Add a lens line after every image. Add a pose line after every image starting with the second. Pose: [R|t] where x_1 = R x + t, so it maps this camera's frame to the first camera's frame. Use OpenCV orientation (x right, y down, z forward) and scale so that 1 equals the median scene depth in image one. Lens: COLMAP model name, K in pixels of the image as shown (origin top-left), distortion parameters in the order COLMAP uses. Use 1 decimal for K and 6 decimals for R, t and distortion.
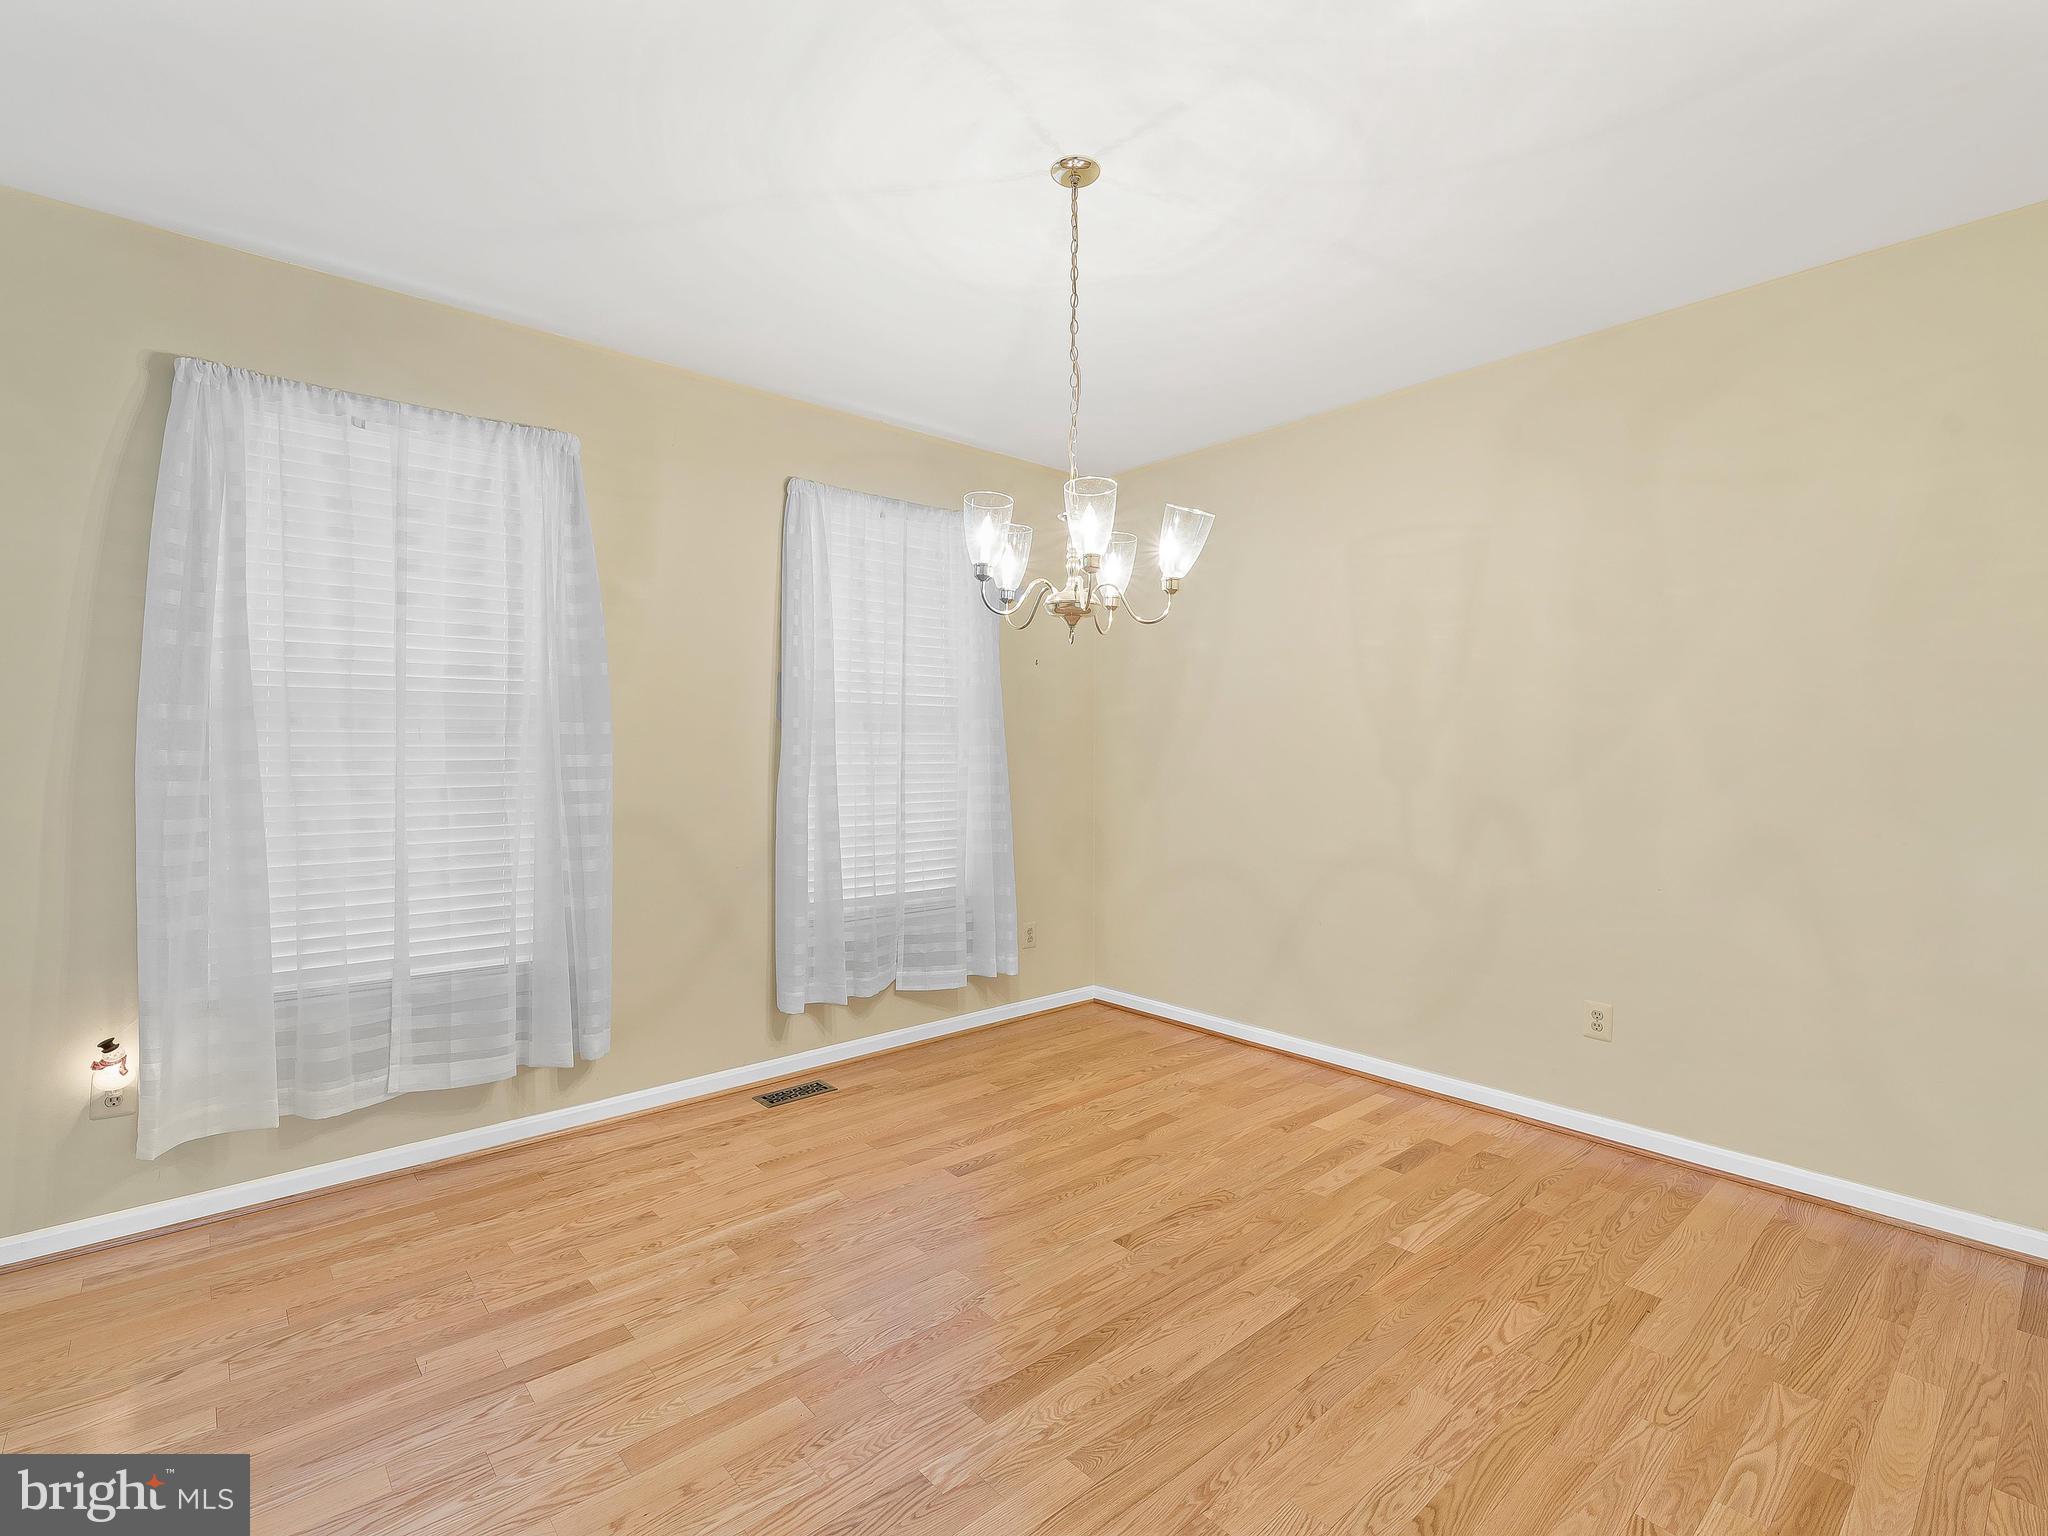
lens RADIAL K [[949.8, 0, 1034.5], [0, 949.8, 757.4], [0, 0, 1]] dist [0.000859, 0.000407]
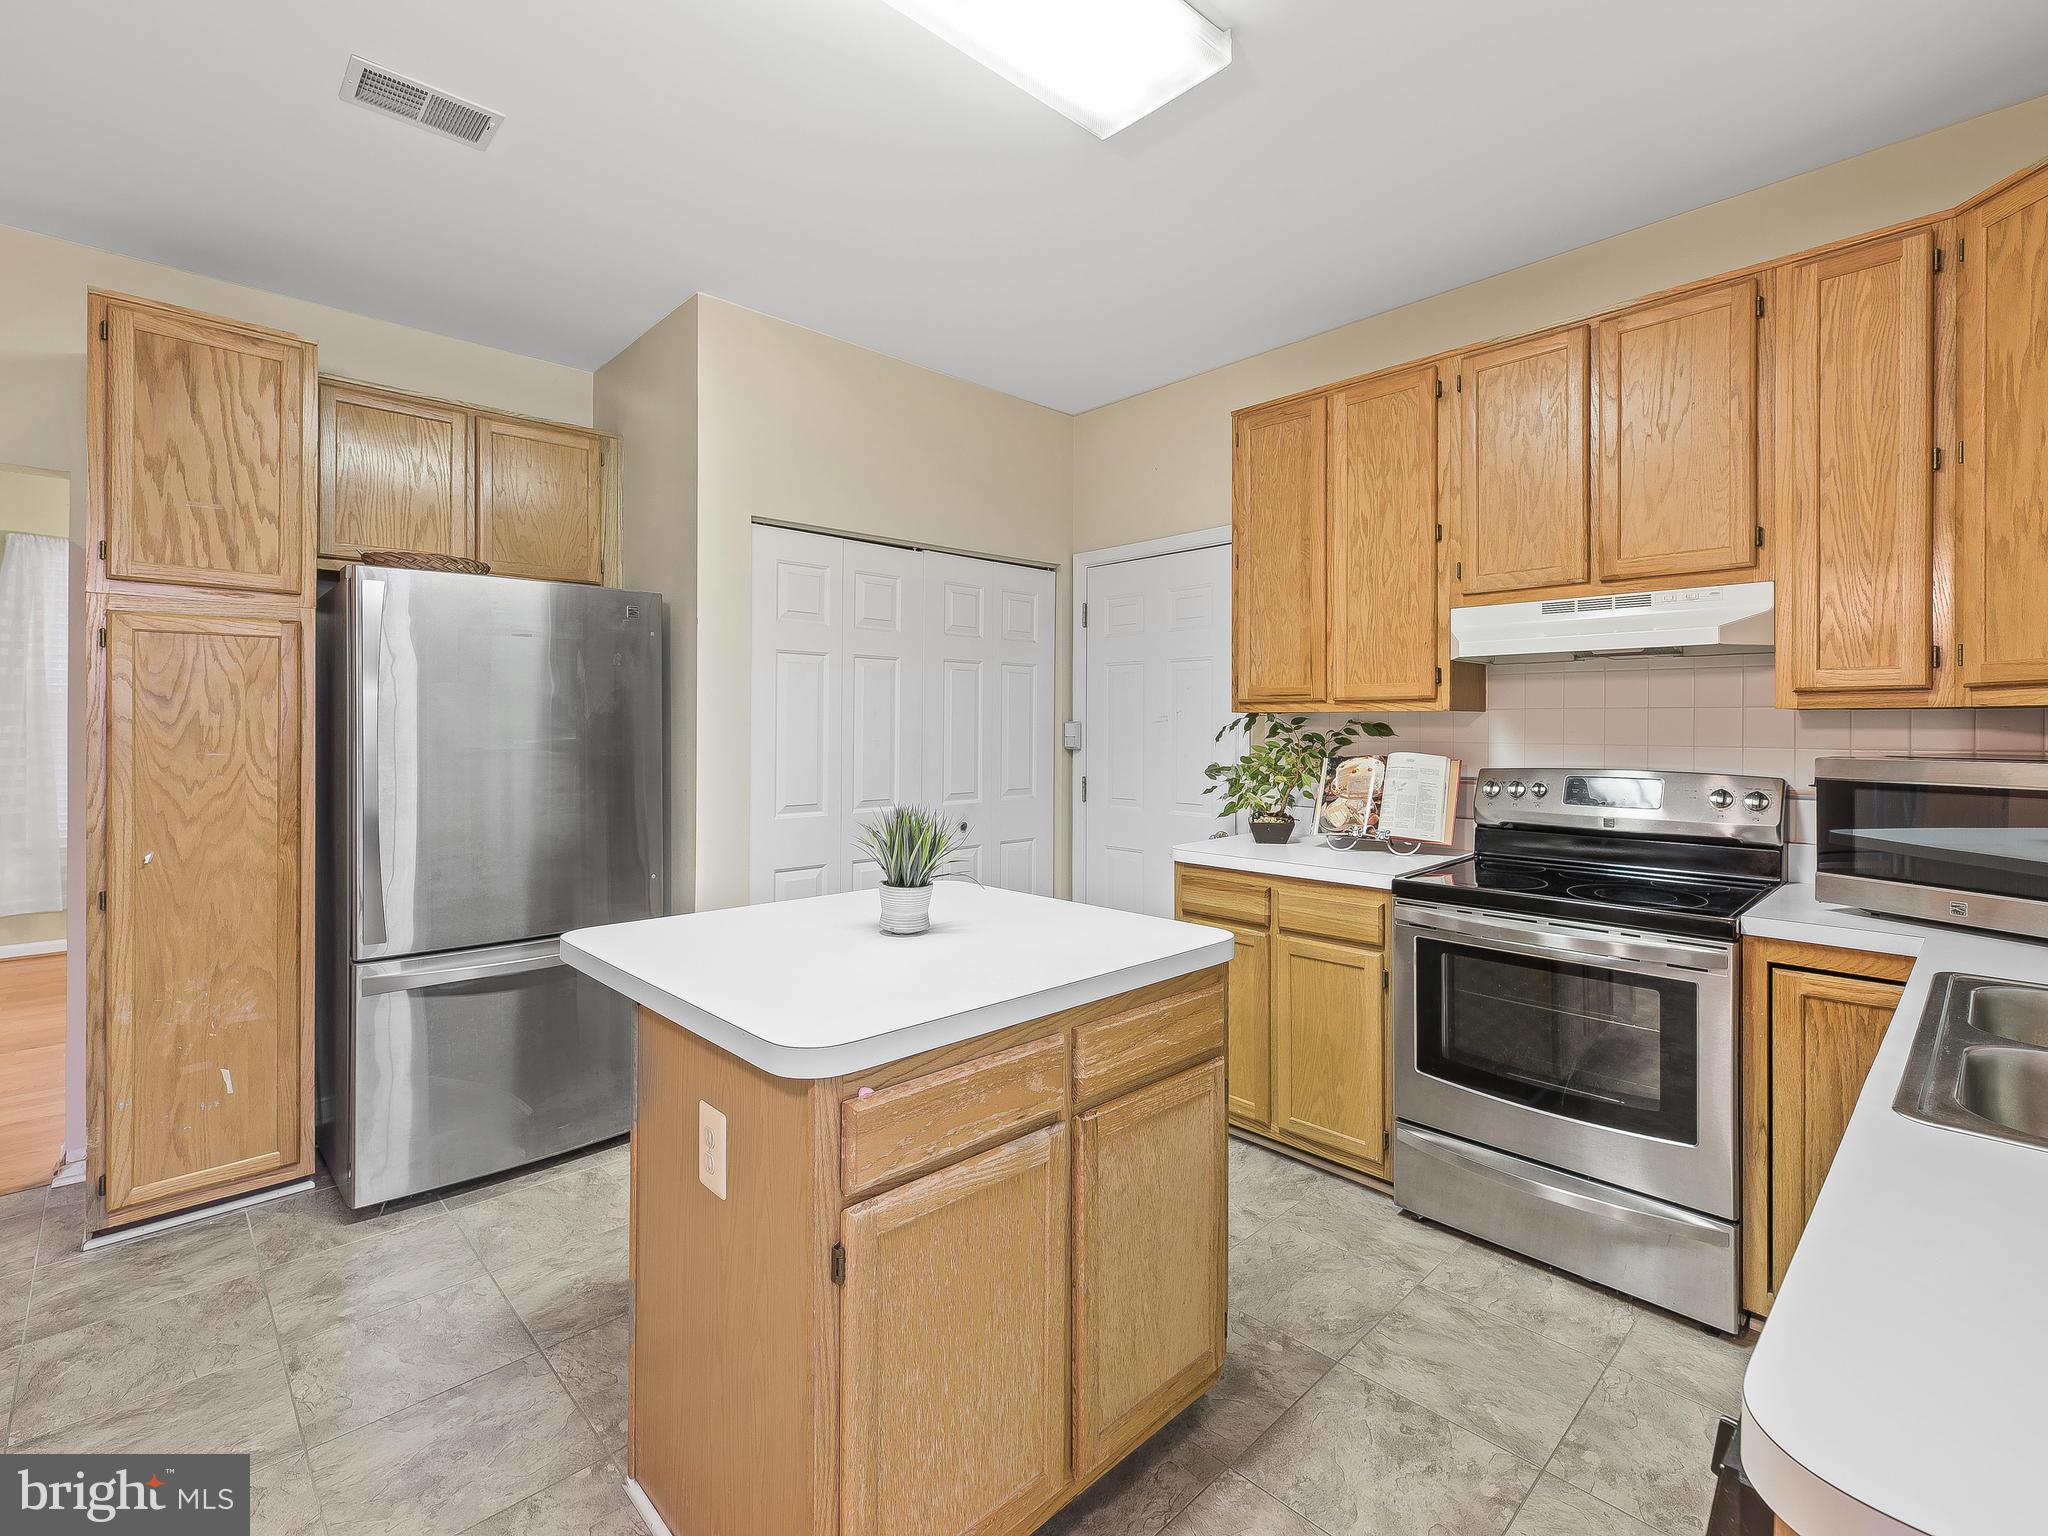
lens RADIAL K [[939.1, 0, 1032.1], [0, 939.1, 727.3], [0, 0, 1]] dist [0.001798, -0.000086]
pose [[0.999196, -0.000633, 0.040096, 1.206805], [0.000576, 0.999999, 0.001444, -0.004614], [-0.040097, -0.001420, 0.999195, -1.100062]]
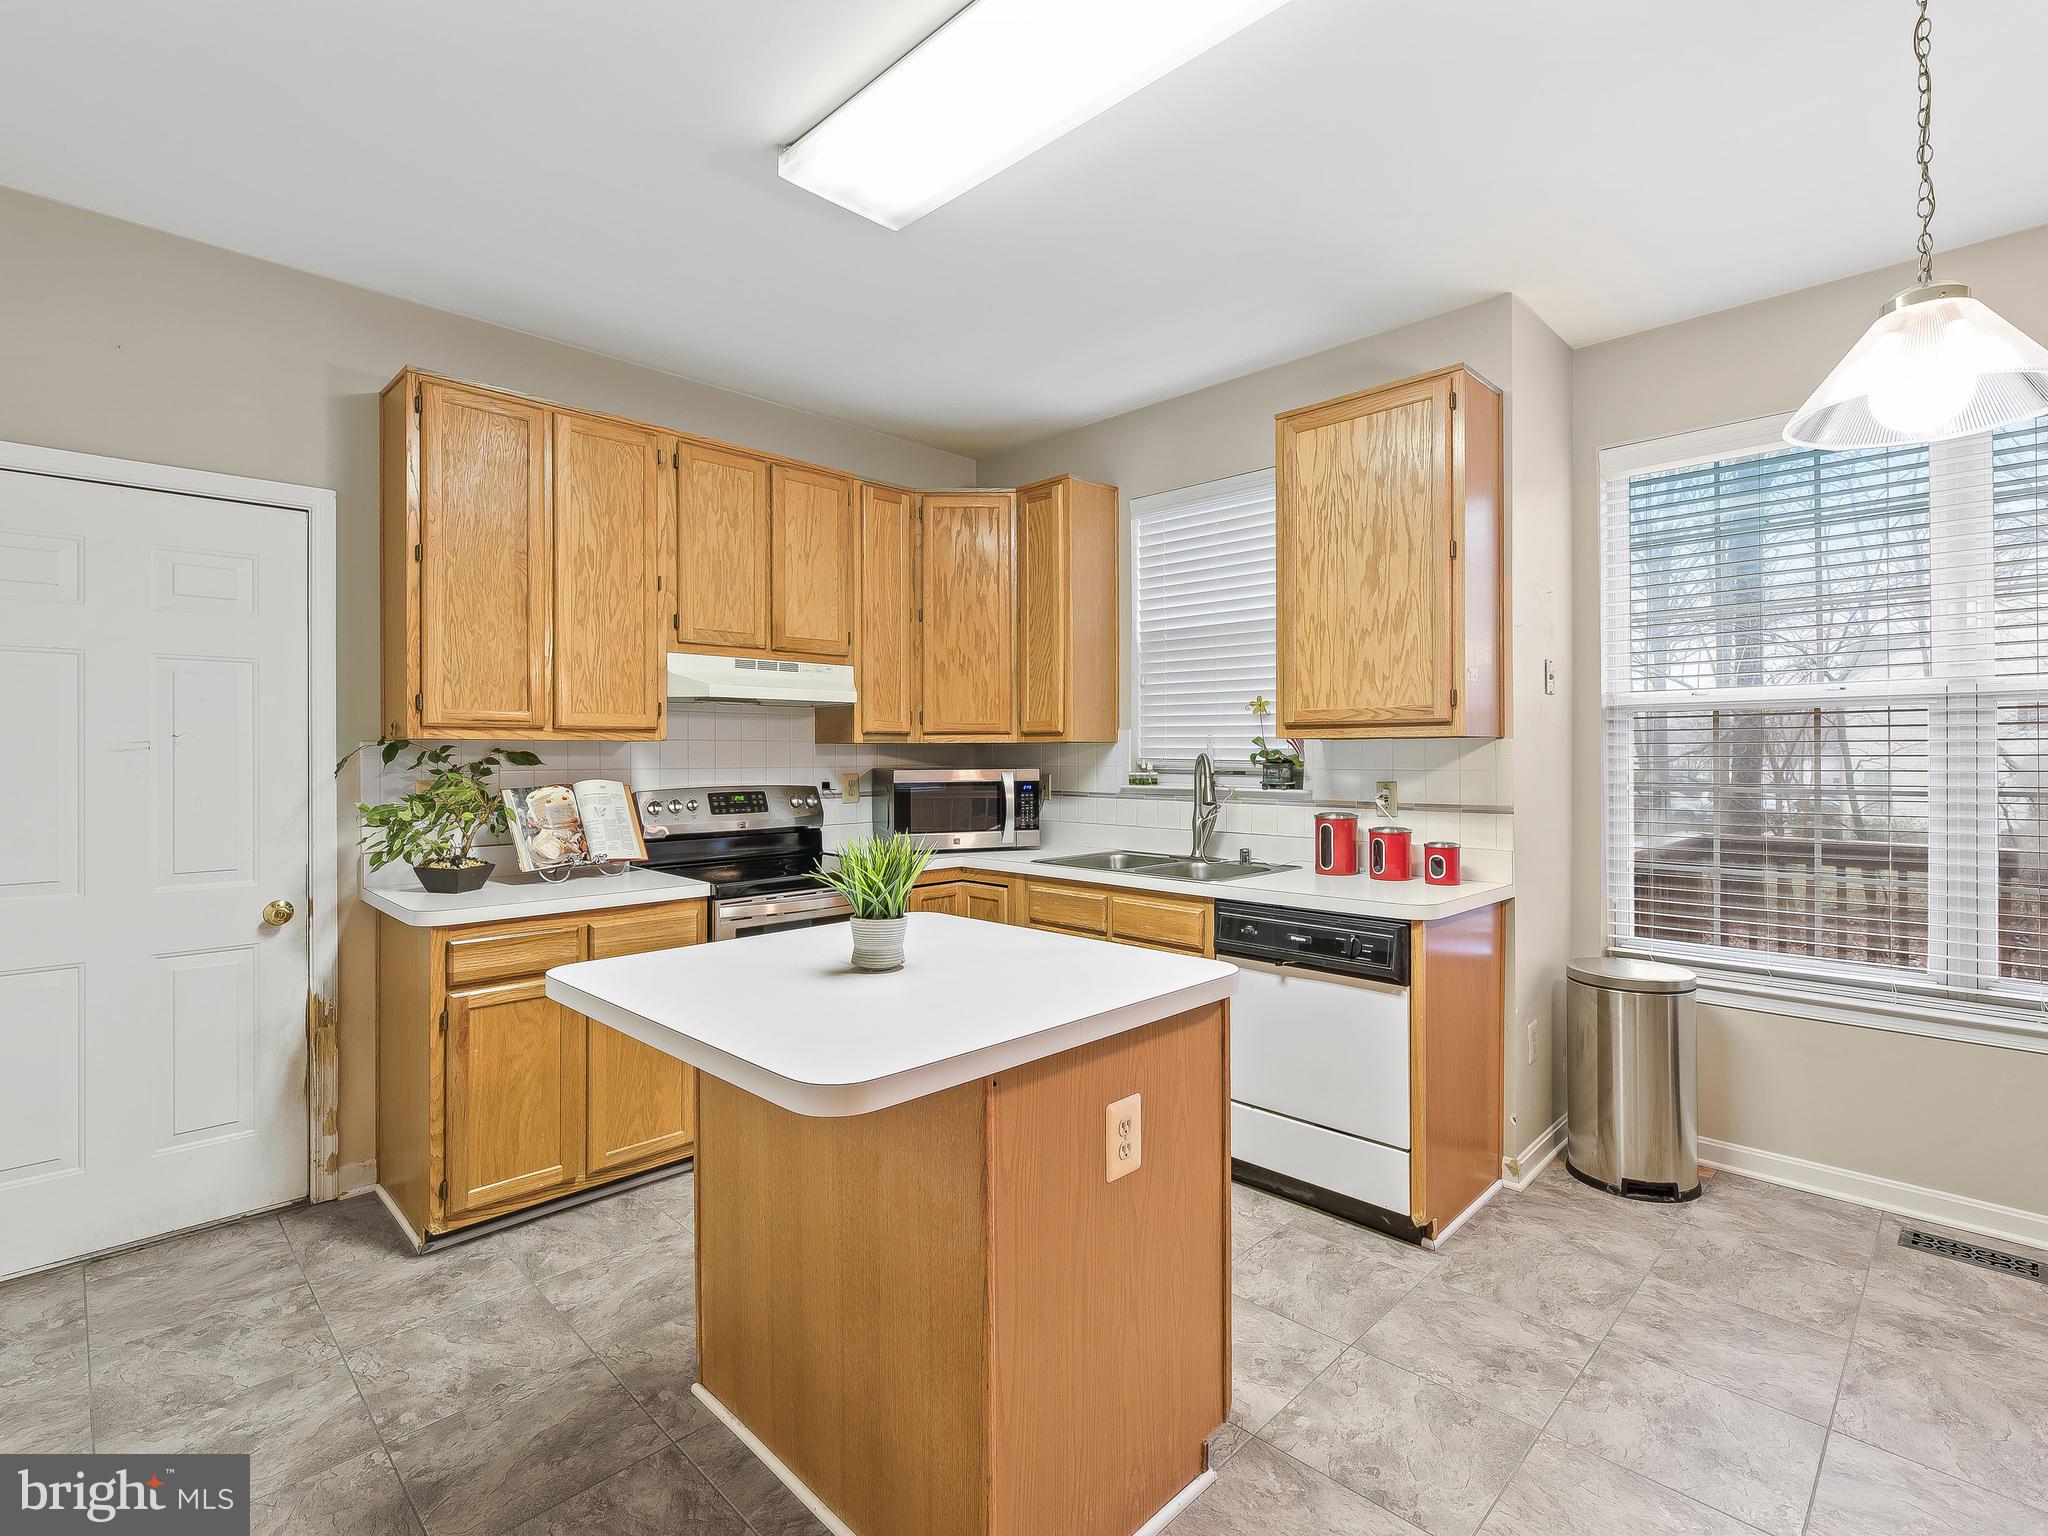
lens RADIAL K [[969.5, 0, 1037.7], [0, 969.5, 751.7], [0, 0, 1]] dist [0.001100, -0.000392]
pose [[-0.065728, 0.000548, 0.997837, 0.464773], [0.005240, 0.999986, -0.000204, -0.004528], [-0.997824, 0.005215, -0.065730, -0.483054]]
